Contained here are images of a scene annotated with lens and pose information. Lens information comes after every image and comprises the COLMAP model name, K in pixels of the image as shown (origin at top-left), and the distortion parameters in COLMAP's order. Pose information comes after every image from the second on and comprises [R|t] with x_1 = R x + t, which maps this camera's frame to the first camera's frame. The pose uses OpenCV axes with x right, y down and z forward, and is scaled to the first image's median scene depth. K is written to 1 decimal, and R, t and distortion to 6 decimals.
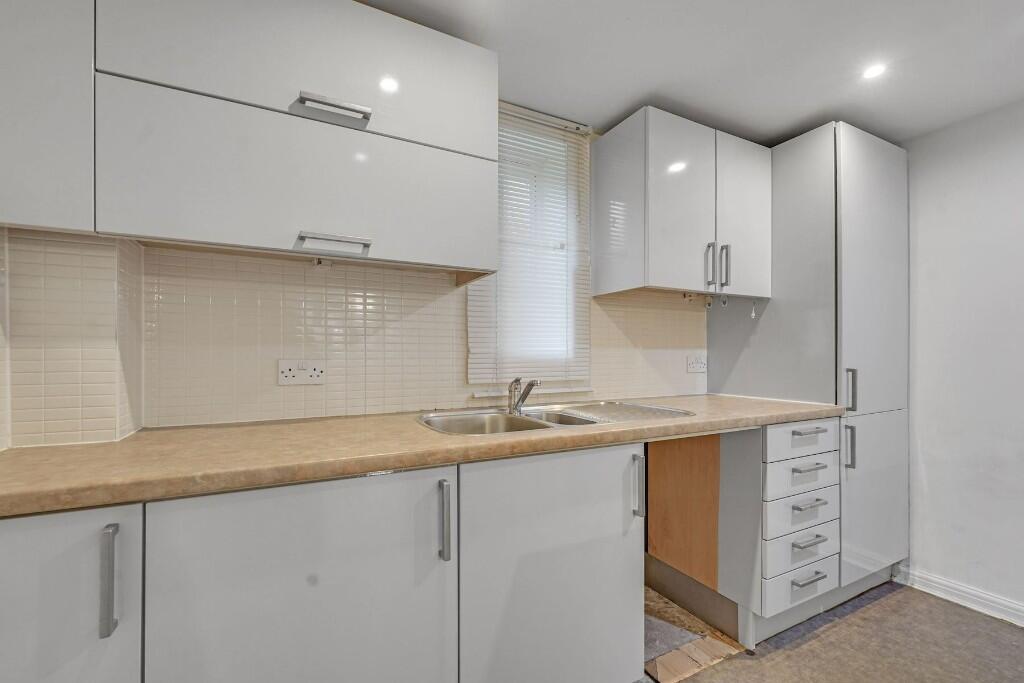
lens RADIAL K [[427.0, 0, 500.7], [0, 427.0, 359.2], [0, 0, 1]] dist [0.004840, 0.000316]
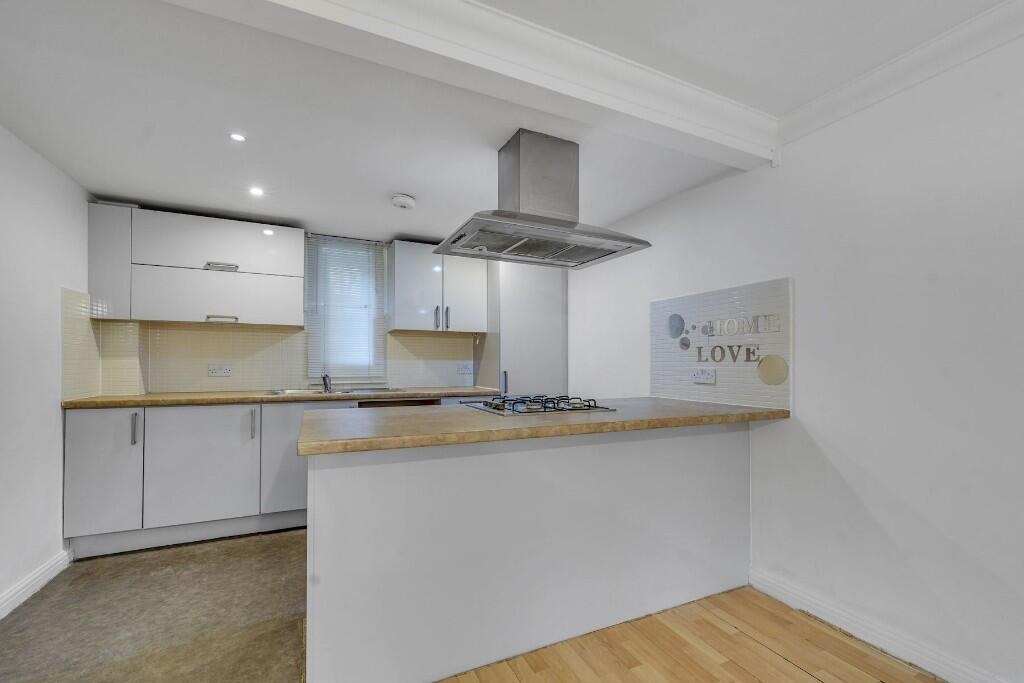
lens RADIAL K [[427.0, 0, 500.1], [0, 427.0, 364.8], [0, 0, 1]] dist [0.004840, 0.000316]
pose [[0.999264, 0.007564, -0.037613, 1.297278], [-0.007620, 0.999970, -0.001345, -0.007617], [0.037602, 0.001631, 0.999291, -1.405868]]
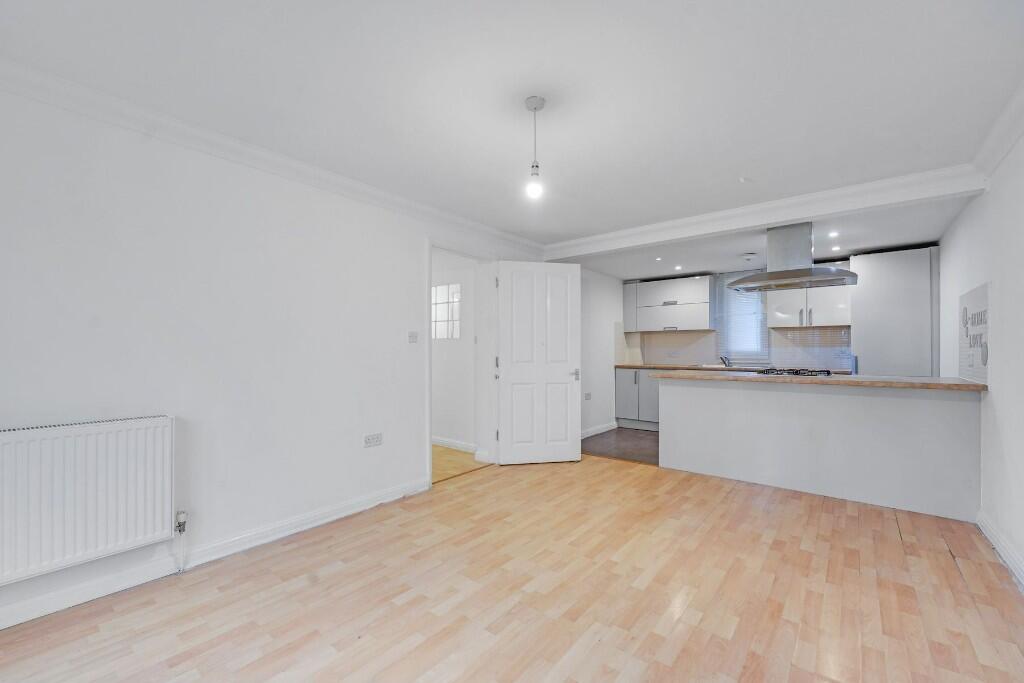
lens RADIAL K [[427.0, 0, 512.1], [0, 427.0, 348.9], [0, 0, 1]] dist [0.004840, 0.000316]
pose [[0.421712, 0.000848, -0.906730, 3.364806], [-0.004204, 0.999991, -0.001020, -0.009512], [0.906720, 0.004242, 0.421711, -2.807943]]
